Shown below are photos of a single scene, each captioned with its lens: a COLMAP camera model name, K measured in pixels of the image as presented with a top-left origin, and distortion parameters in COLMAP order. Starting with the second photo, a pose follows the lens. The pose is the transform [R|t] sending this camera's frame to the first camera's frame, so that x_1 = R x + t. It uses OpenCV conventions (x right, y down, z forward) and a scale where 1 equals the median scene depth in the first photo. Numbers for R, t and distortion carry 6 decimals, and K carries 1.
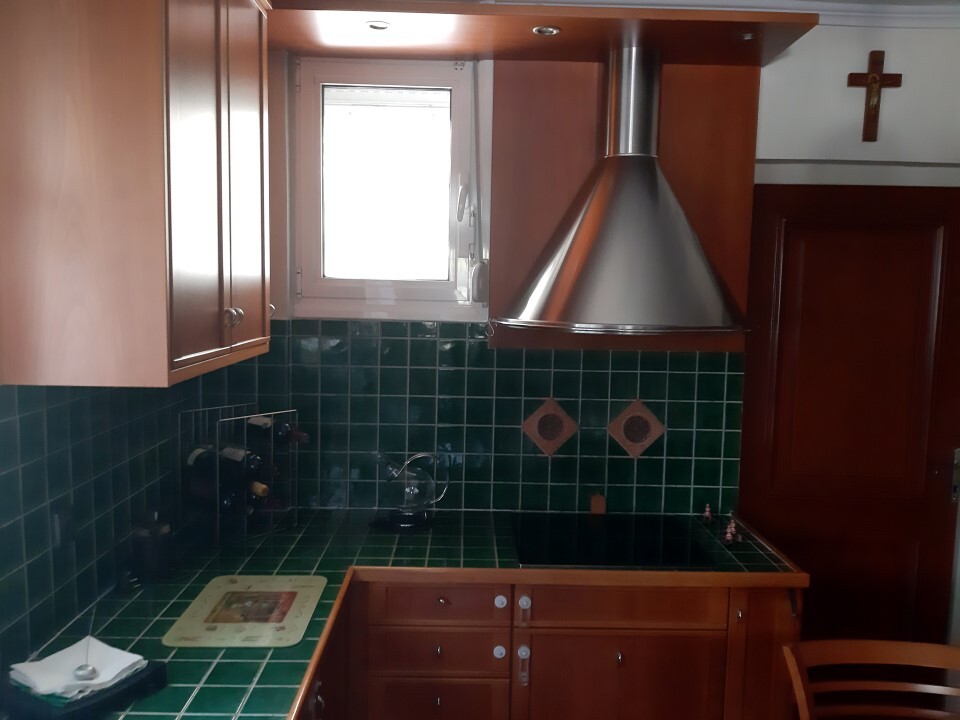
lens RADIAL K [[756.9, 0, 484.0], [0, 756.9, 342.7], [0, 0, 1]] dist [0.084999, -0.157656]
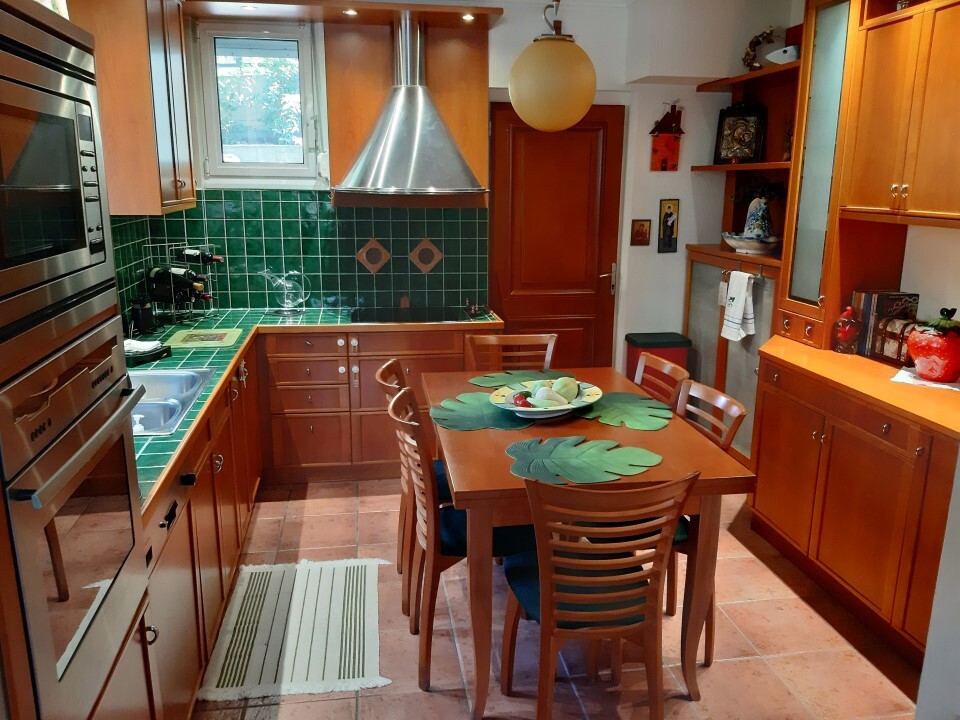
lens RADIAL K [[756.9, 0, 484.0], [0, 756.9, 342.7], [0, 0, 1]] dist [0.084999, -0.157656]
pose [[0.988668, -0.045460, 0.143071, 0.085011], [0.025146, 0.989731, 0.140710, 0.075916], [-0.147999, -0.135518, 0.979659, -0.715453]]
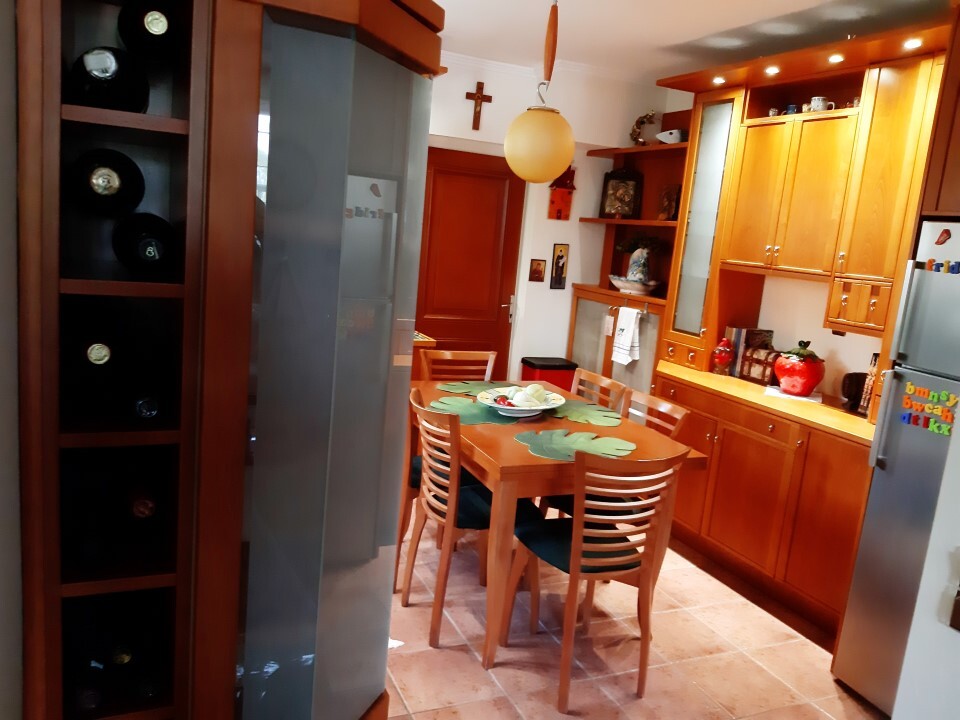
lens RADIAL K [[756.9, 0, 484.0], [0, 756.9, 342.7], [0, 0, 1]] dist [0.084999, -0.157656]
pose [[0.914333, 0.001265, 0.404961, -0.253872], [-0.042157, 0.994859, 0.092076, 0.092825], [-0.402763, -0.101260, 0.909686, -0.819100]]
